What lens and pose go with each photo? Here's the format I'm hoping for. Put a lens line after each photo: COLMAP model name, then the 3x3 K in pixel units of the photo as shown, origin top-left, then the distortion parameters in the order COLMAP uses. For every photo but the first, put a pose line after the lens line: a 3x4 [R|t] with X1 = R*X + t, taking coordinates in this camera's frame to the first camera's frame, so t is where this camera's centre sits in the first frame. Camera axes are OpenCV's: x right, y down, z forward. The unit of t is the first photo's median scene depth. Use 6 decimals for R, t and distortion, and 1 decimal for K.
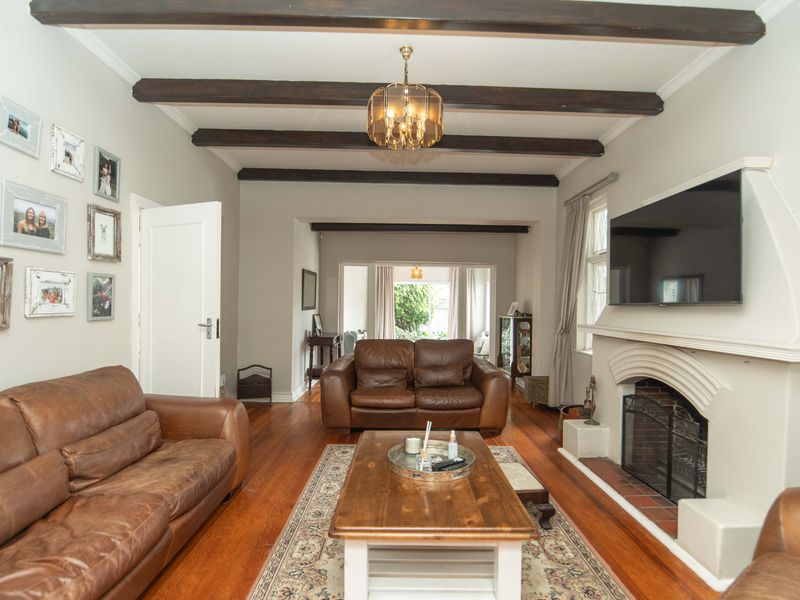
lens RADIAL K [[402.8, 0, 402.9], [0, 402.8, 303.9], [0, 0, 1]] dist [0.000503, 0.000040]
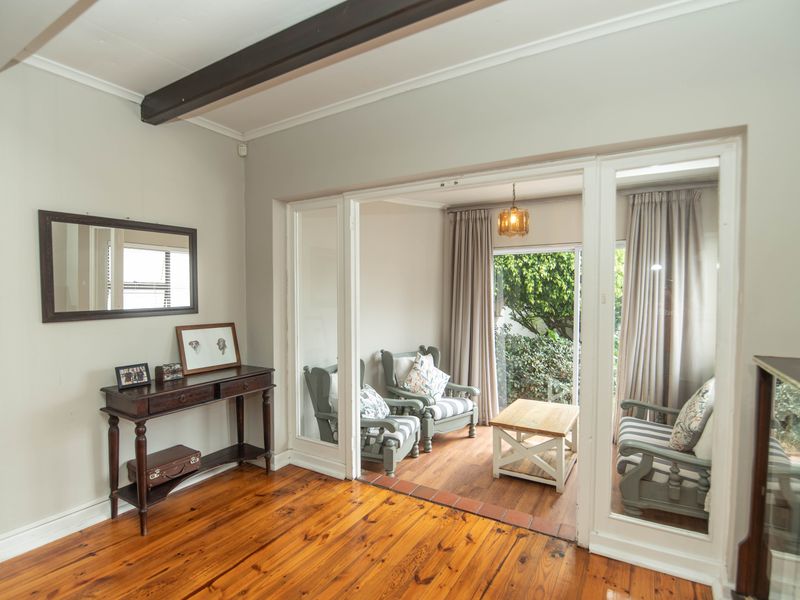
lens RADIAL K [[404.7, 0, 397.8], [0, 404.7, 305.9], [0, 0, 1]] dist [-0.016907, -0.006579]
pose [[0.850344, 0.008796, -0.526154, 0.117311], [0.009985, 0.999411, 0.032846, -0.003719], [0.526133, -0.033184, 0.849755, 0.451567]]
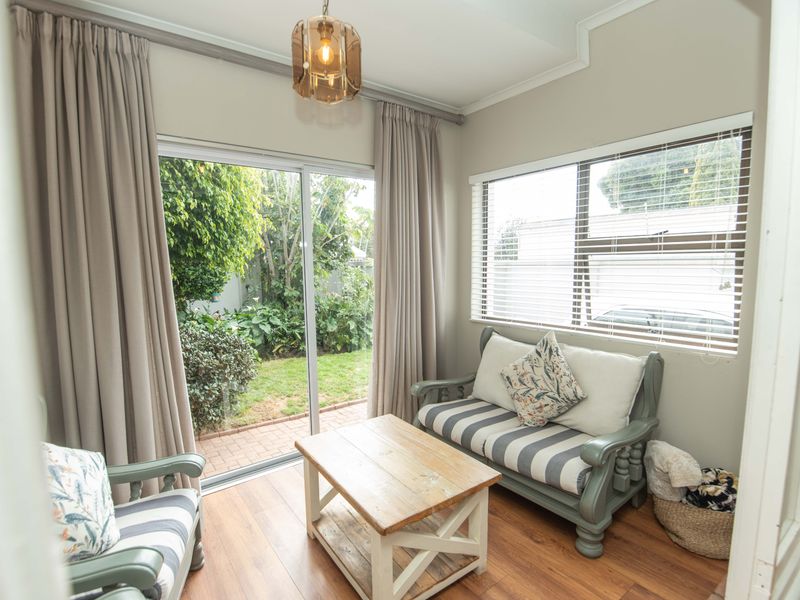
lens RADIAL K [[404.7, 0, 407.1], [0, 404.7, 307.6], [0, 0, 1]] dist [-0.016907, -0.006579]
pose [[0.808365, -0.086544, 0.582285, -0.040356], [0.018578, 0.992392, 0.121706, 0.009978], [-0.588388, -0.087565, 0.803824, 0.637971]]
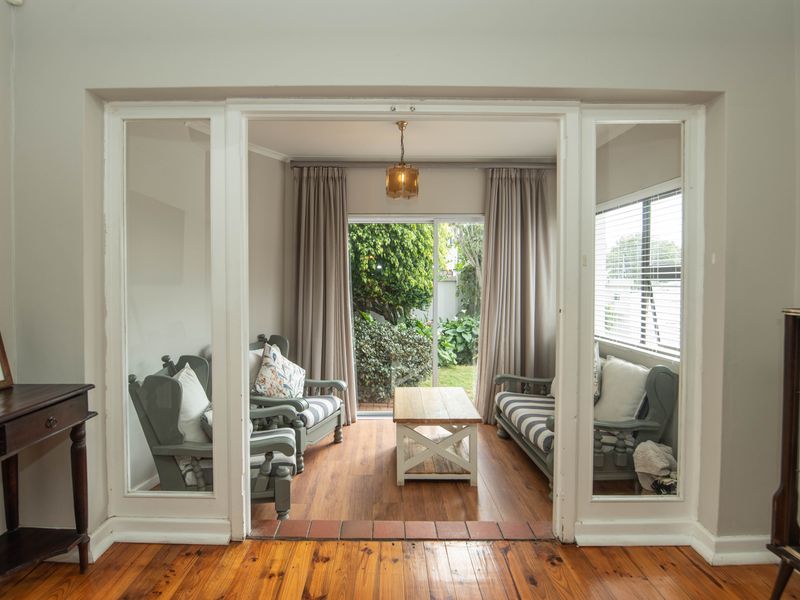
lens RADIAL K [[438.5, 0, 381.1], [0, 438.5, 287.5], [0, 0, 1]] dist [-0.017517, -0.006714]
pose [[0.999677, -0.006063, -0.024695, 0.018827], [0.006665, 0.999681, 0.024364, 0.006310], [0.024540, -0.024521, 0.999398, 0.474990]]
